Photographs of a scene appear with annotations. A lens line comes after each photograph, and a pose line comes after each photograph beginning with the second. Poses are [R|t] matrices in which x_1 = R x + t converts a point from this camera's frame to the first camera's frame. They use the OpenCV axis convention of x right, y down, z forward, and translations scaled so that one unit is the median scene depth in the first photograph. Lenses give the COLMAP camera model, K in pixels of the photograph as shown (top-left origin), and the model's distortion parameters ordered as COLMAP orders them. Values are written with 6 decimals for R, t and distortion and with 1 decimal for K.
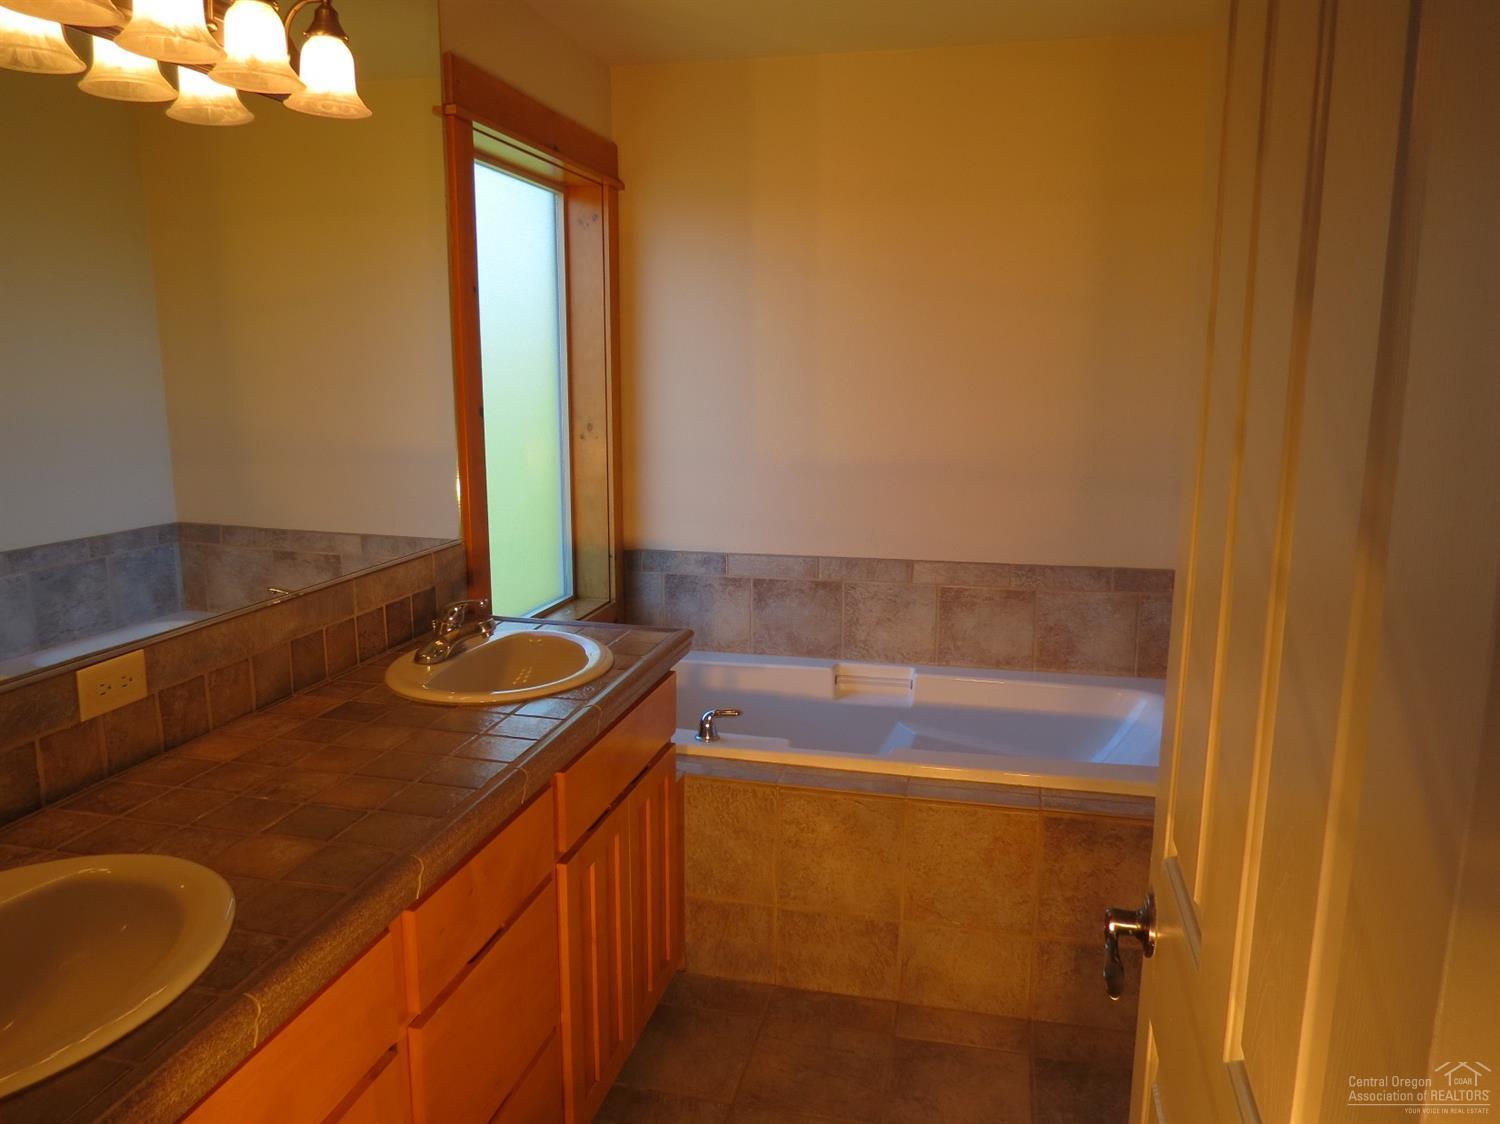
lens RADIAL K [[1068.1, 0, 751.6], [0, 1068.1, 564.6], [0, 0, 1]] dist [-0.031660, 0.014678]
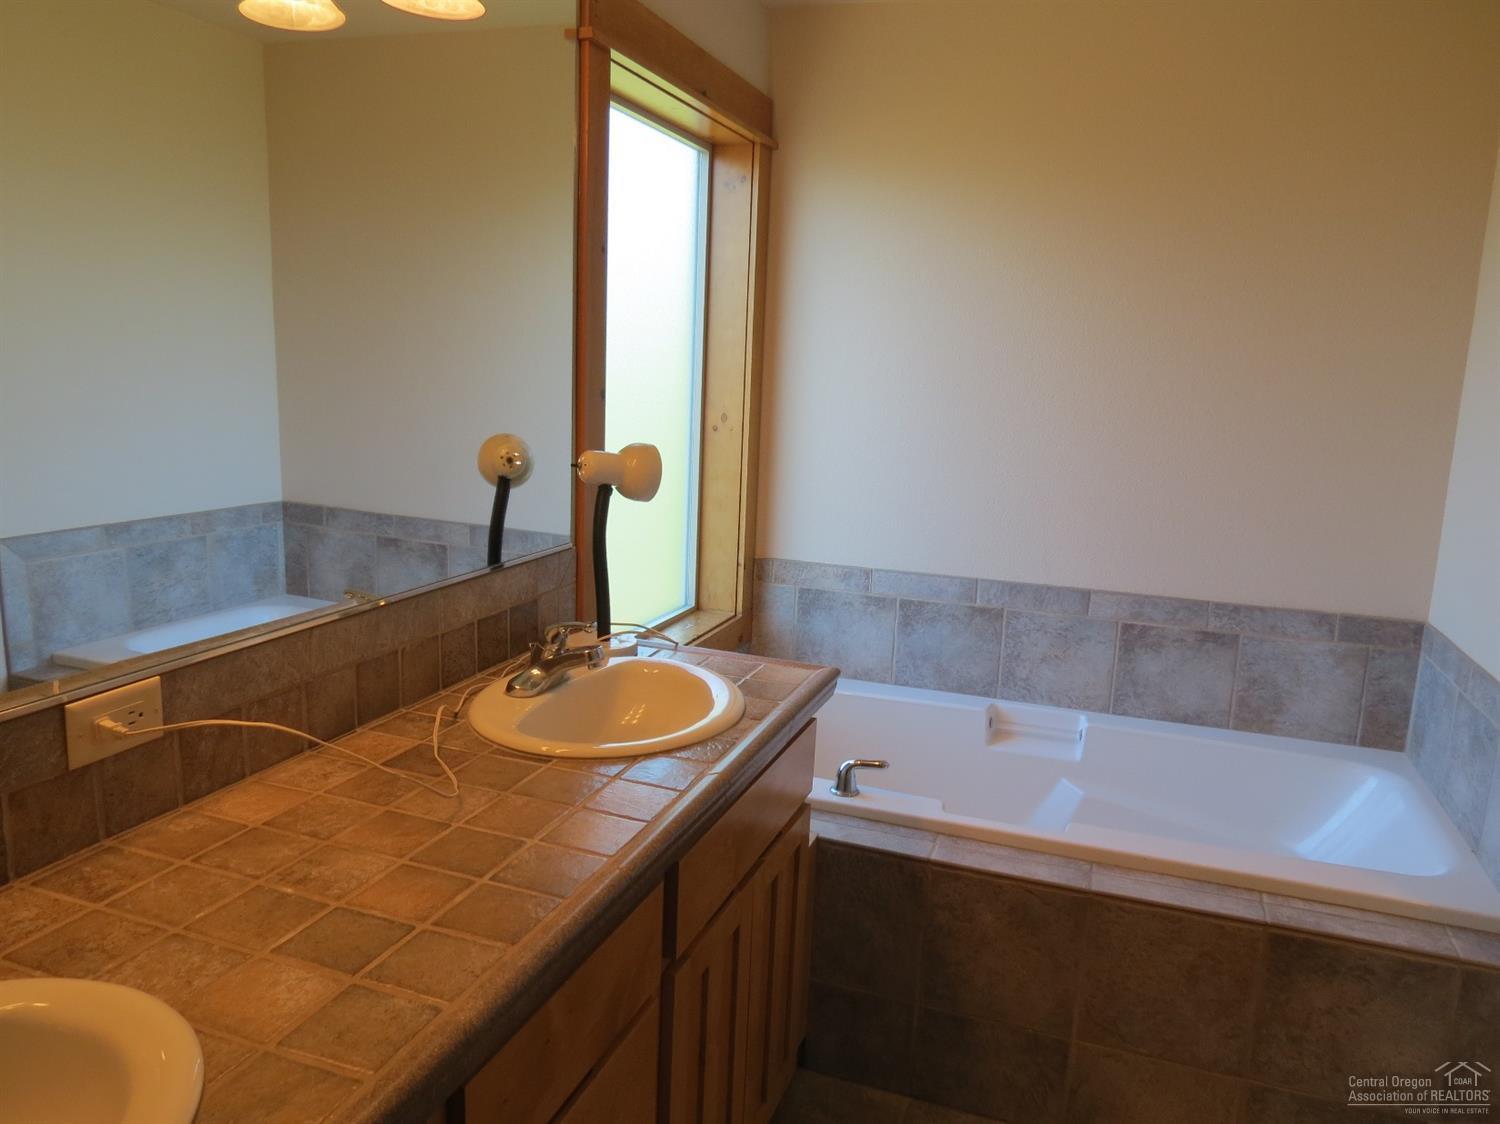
lens RADIAL K [[1068.1, 0, 744.3], [0, 1068.1, 565.2], [0, 0, 1]] dist [-0.031660, 0.014678]
pose [[0.991929, 0.056200, -0.113663, -0.037126], [-0.055717, 0.998419, 0.007419, -0.019657], [0.113900, -0.001026, 0.993492, 0.165304]]
